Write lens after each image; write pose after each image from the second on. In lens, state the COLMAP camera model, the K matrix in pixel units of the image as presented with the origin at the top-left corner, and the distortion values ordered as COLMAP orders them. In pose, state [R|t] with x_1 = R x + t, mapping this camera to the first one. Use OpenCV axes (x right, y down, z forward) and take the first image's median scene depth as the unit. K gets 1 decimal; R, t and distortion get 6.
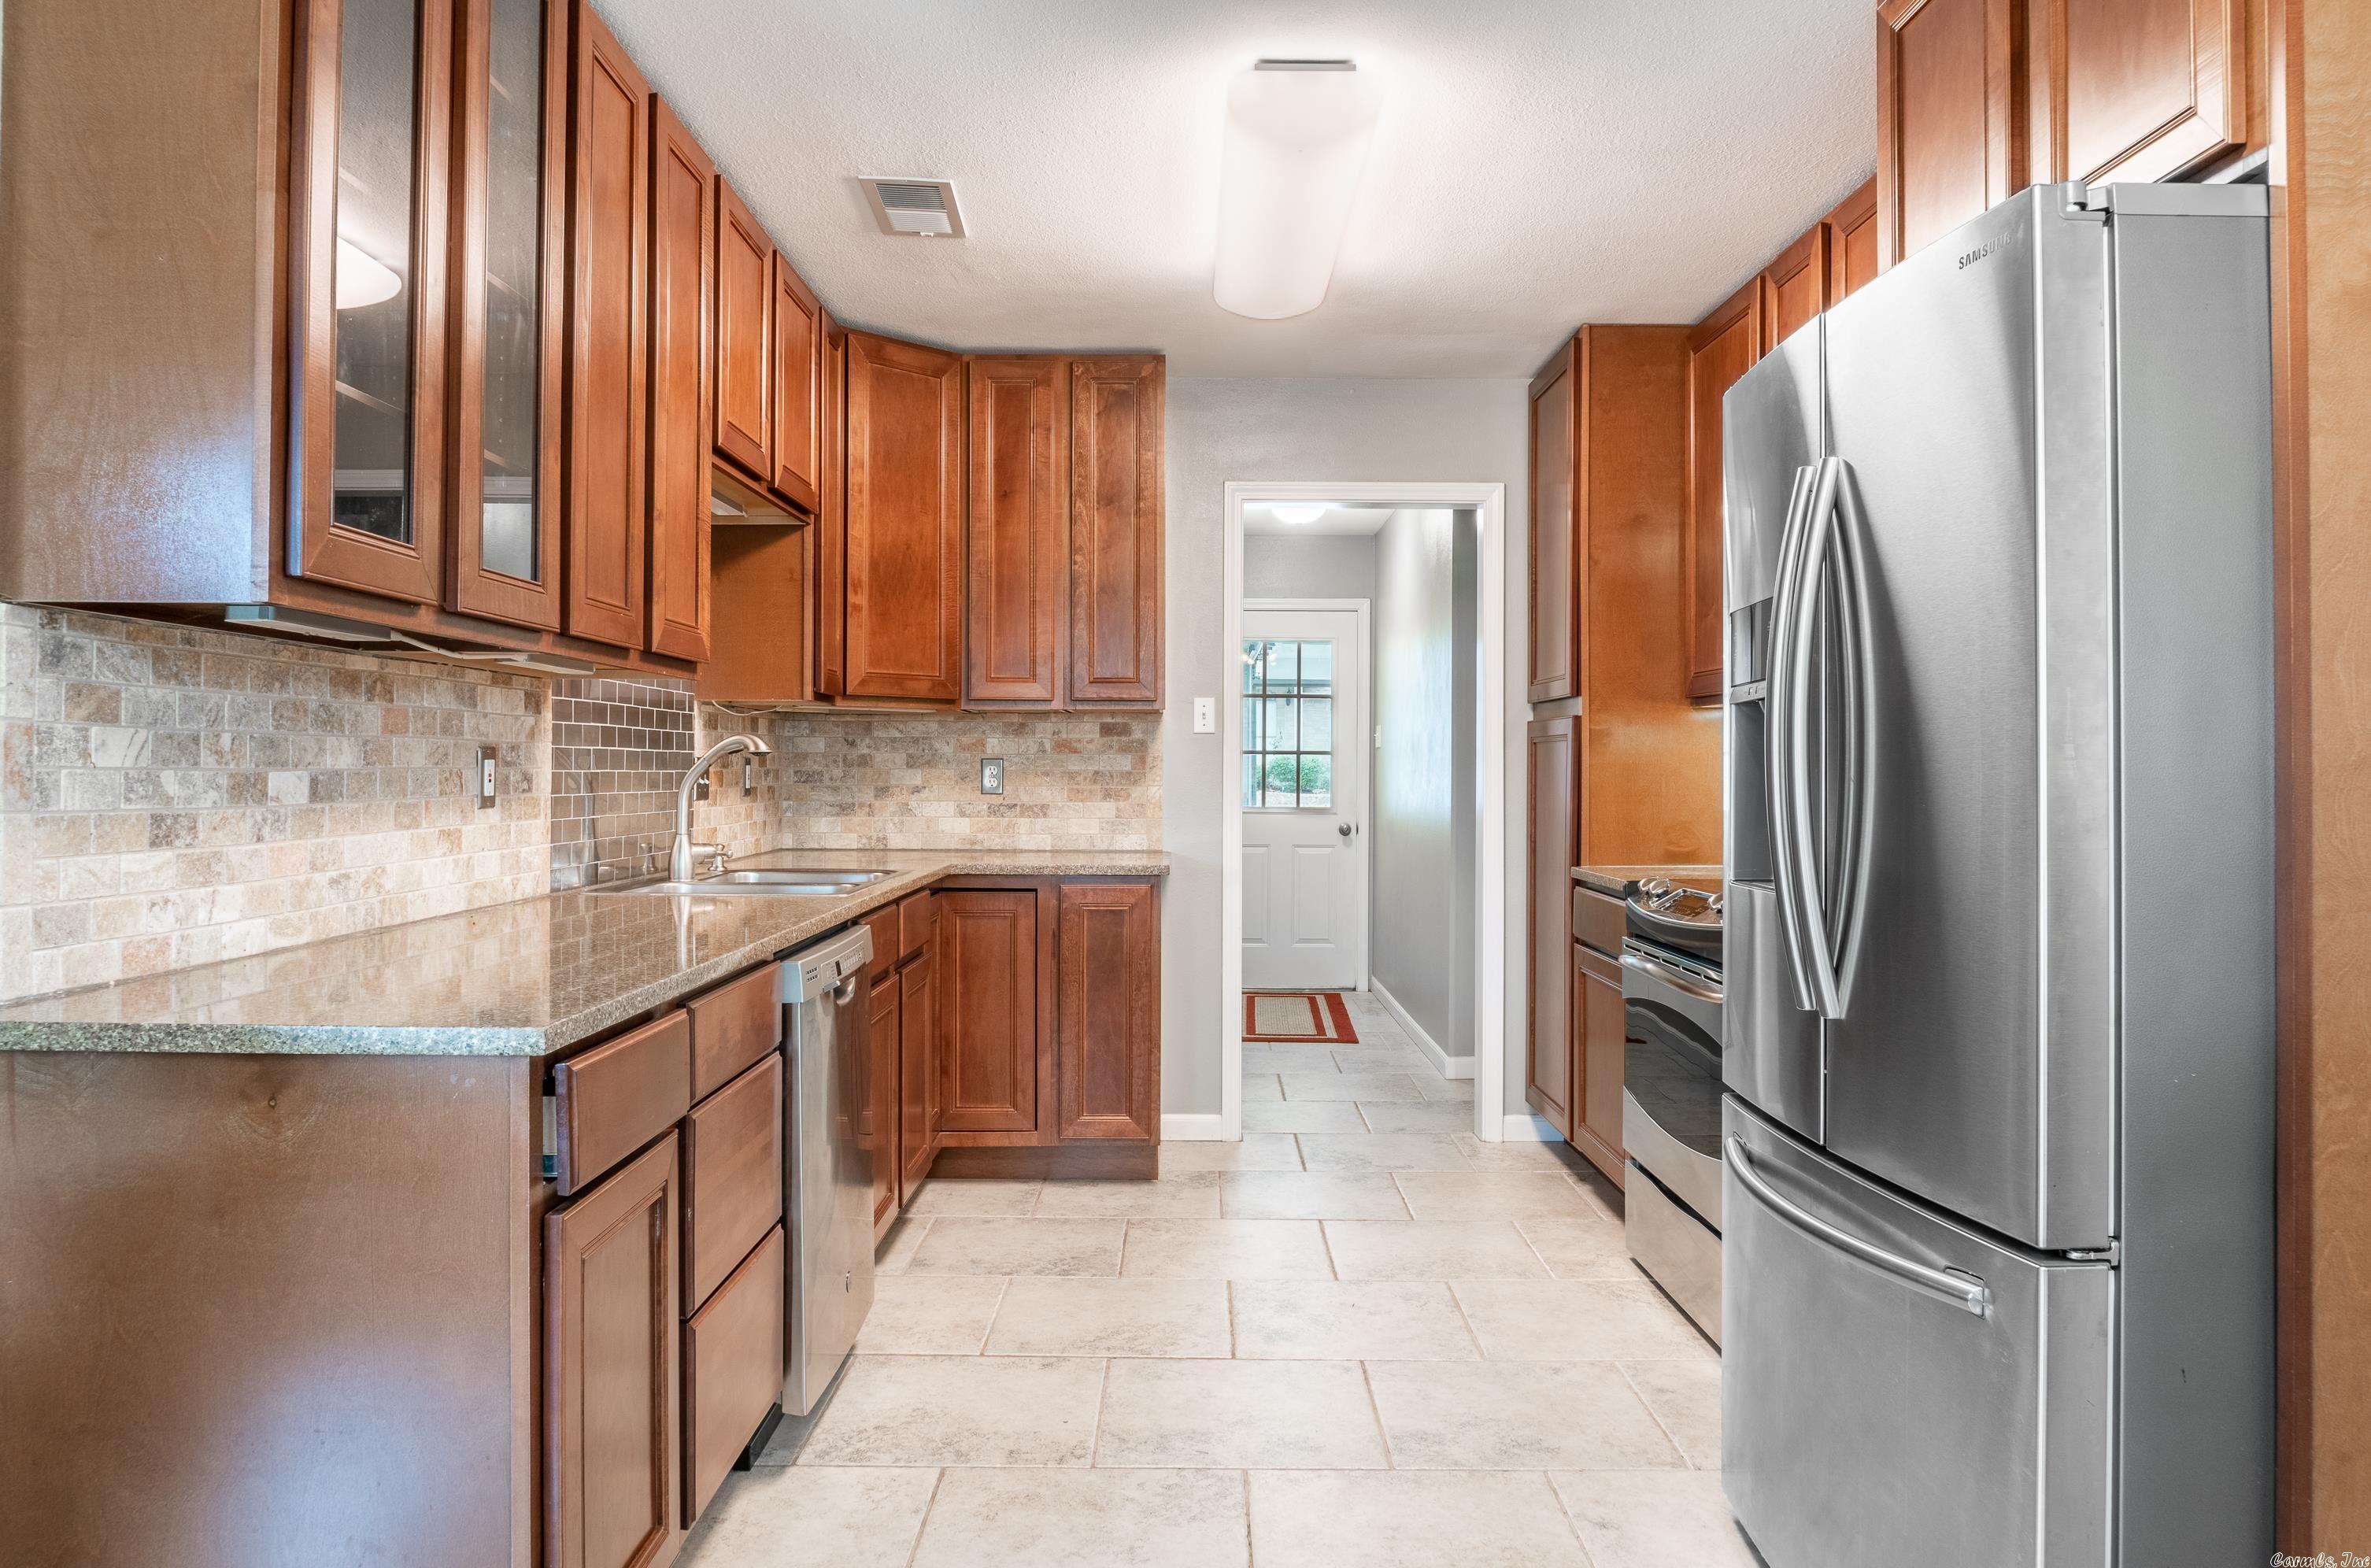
lens RADIAL K [[1580.2, 0, 1196.2], [0, 1580.2, 785.0], [0, 0, 1]] dist [-0.027170, -0.002249]
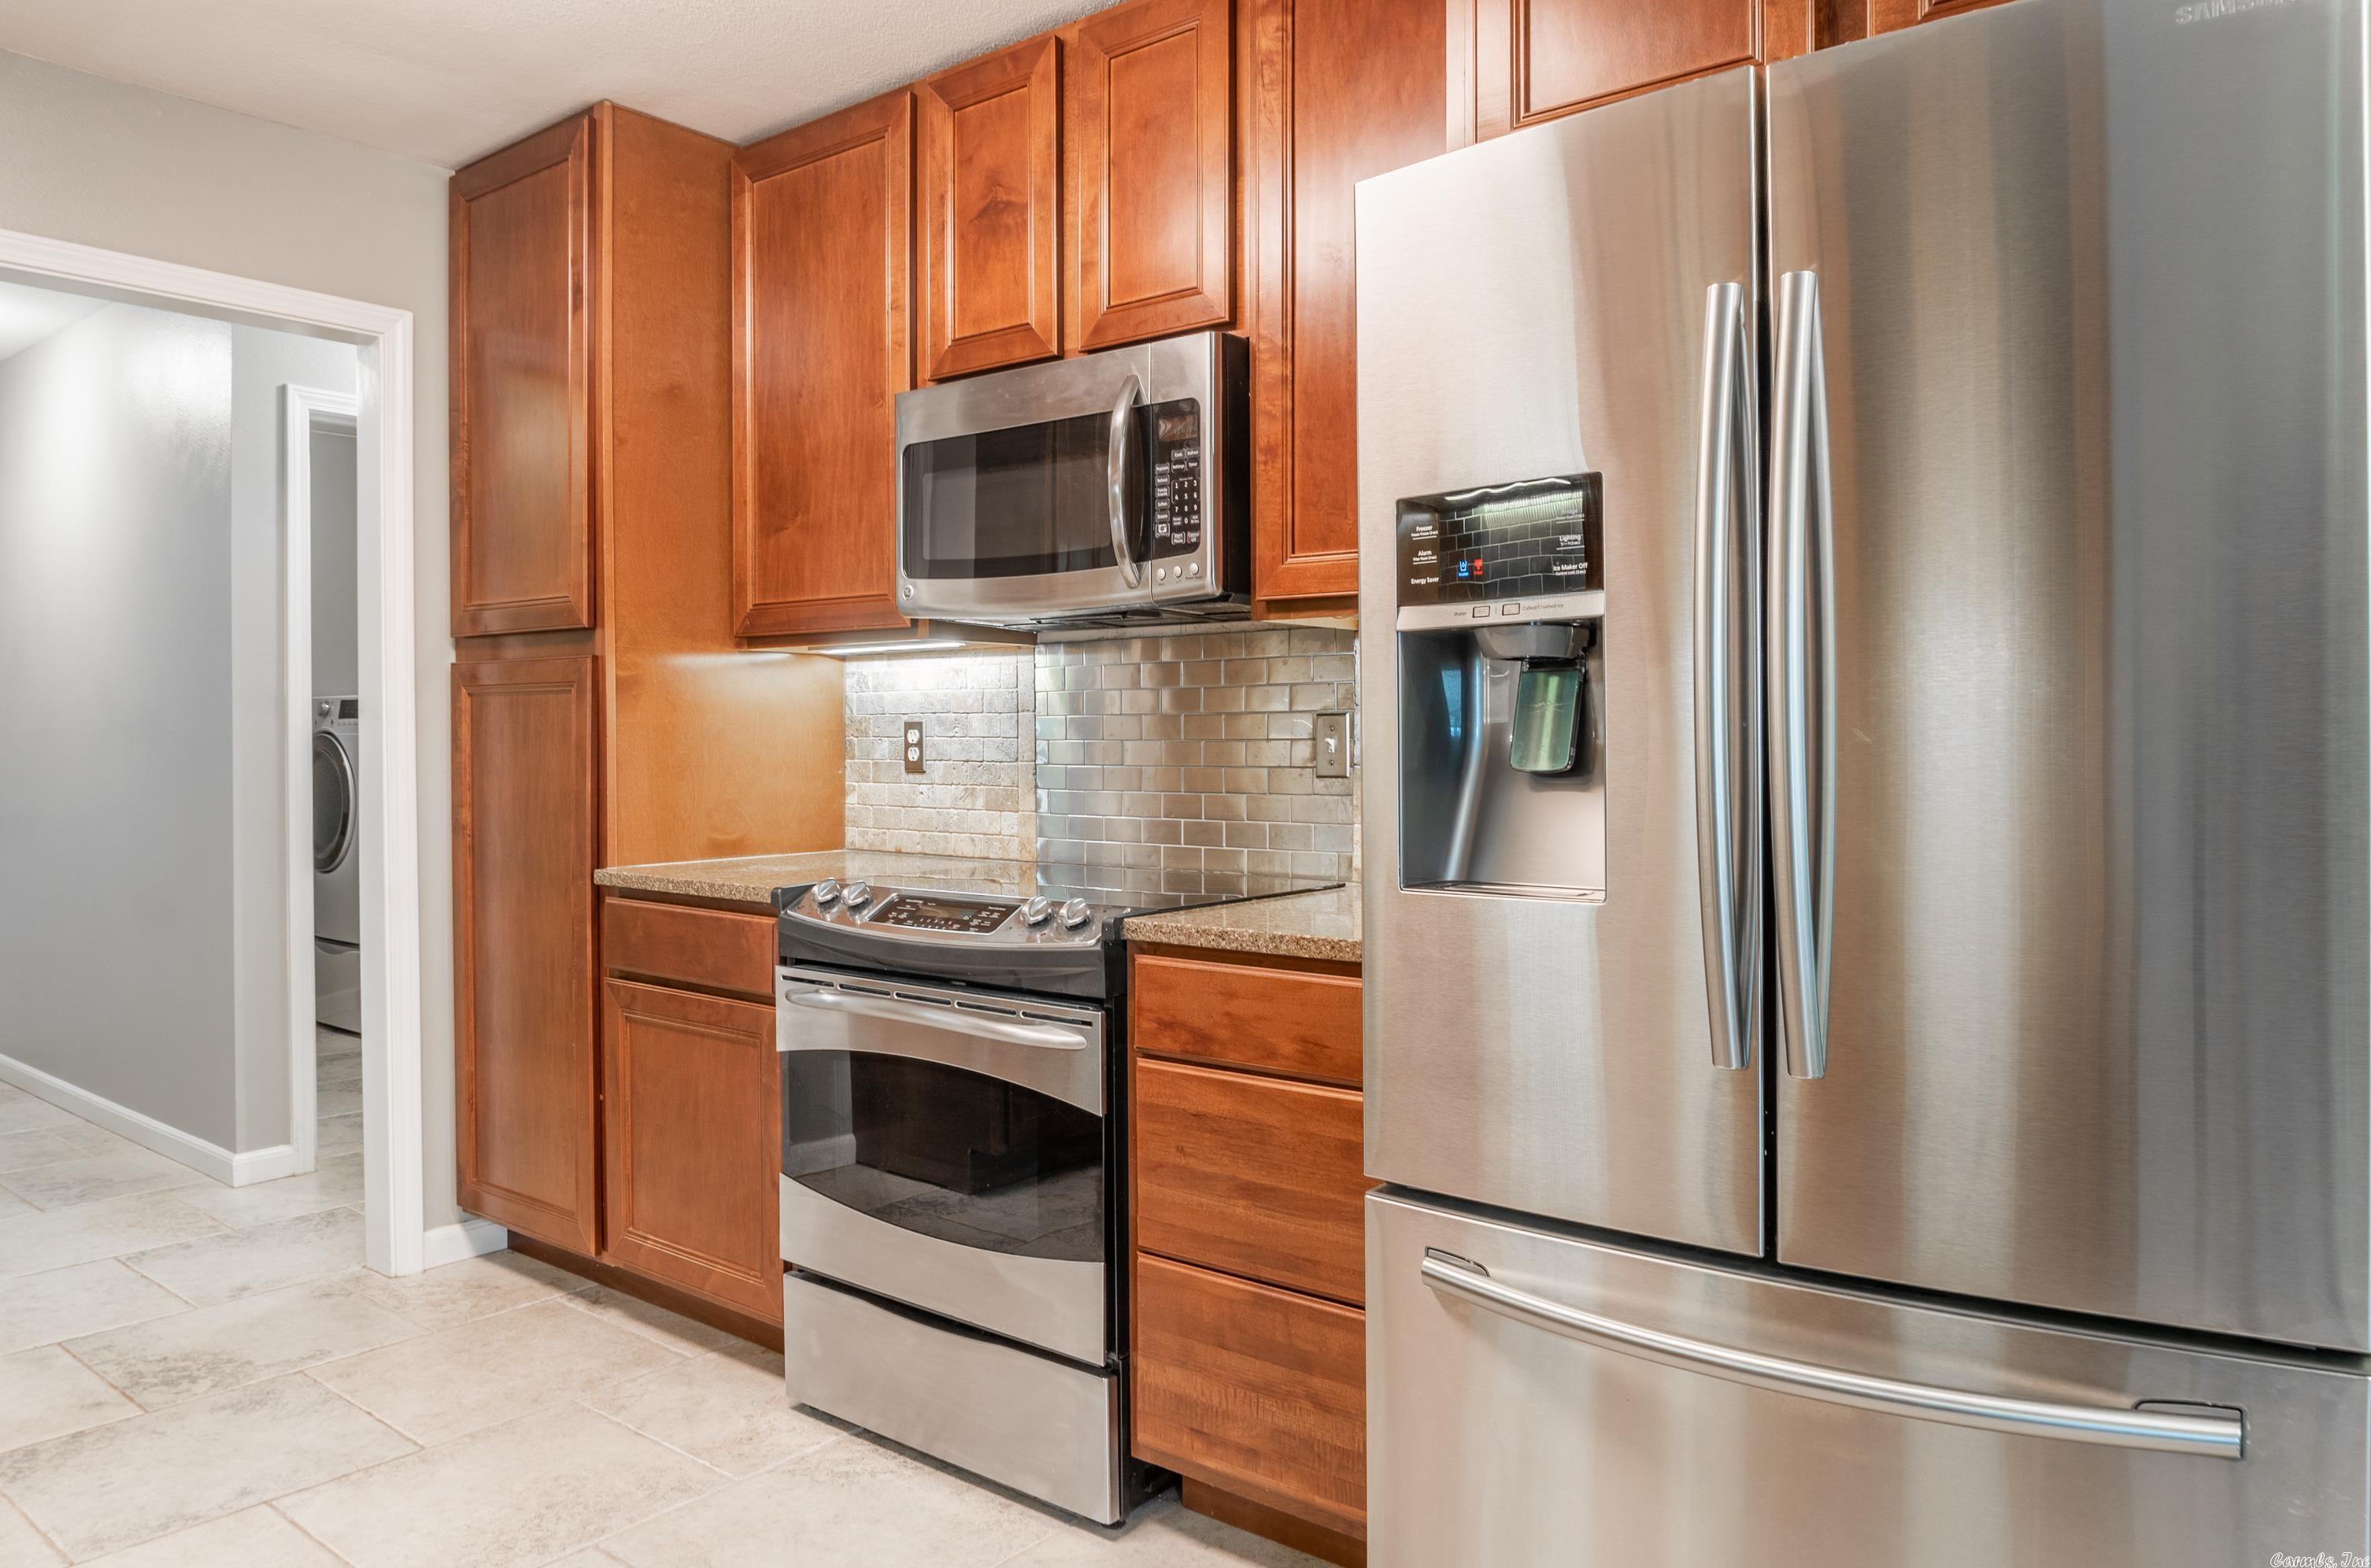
lens RADIAL K [[1580.2, 0, 1196.8], [0, 1580.2, 776.0], [0, 0, 1]] dist [-0.027170, -0.002249]
pose [[0.639233, -0.023024, 0.768668, -0.130711], [0.014094, 0.999735, 0.018225, 0.001075], [-0.768884, -0.000817, 0.639388, 0.344813]]
